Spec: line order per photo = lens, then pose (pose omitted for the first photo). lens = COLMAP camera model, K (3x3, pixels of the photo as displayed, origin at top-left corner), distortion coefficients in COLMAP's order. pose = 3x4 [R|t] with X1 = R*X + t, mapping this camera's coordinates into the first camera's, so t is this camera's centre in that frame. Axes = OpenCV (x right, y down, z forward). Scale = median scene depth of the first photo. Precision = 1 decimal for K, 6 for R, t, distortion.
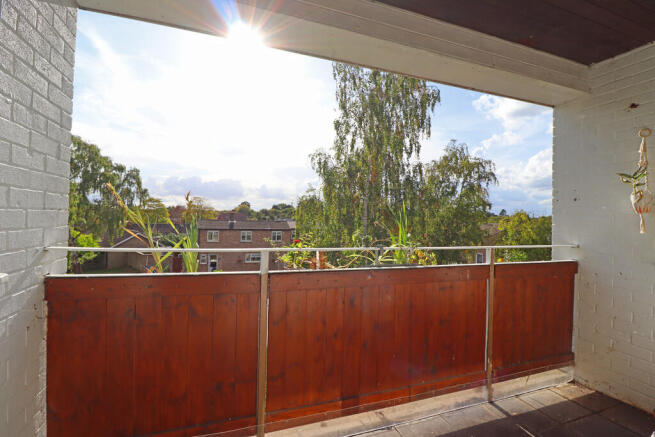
lens RADIAL K [[296.6, 0, 327.5], [0, 296.6, 218.5], [0, 0, 1]] dist [-0.010476, -0.009598]
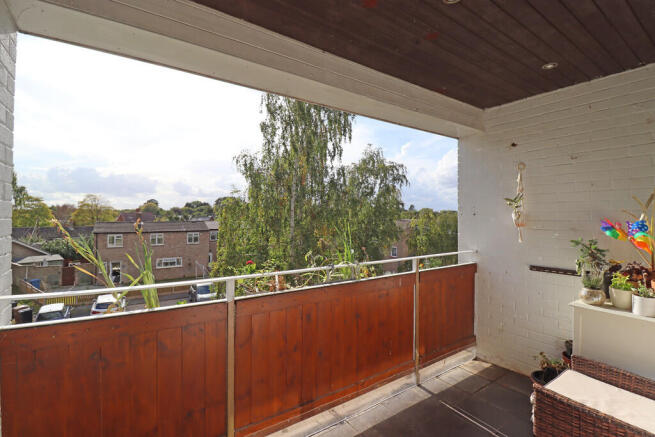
lens RADIAL K [[296.6, 0, 327.5], [0, 296.6, 218.5], [0, 0, 1]] dist [-0.010476, -0.009598]
pose [[0.967094, -0.021647, 0.253496, -0.098593], [0.020364, 0.999763, 0.007682, -0.077541], [-0.253602, -0.002267, 0.967306, -0.079136]]
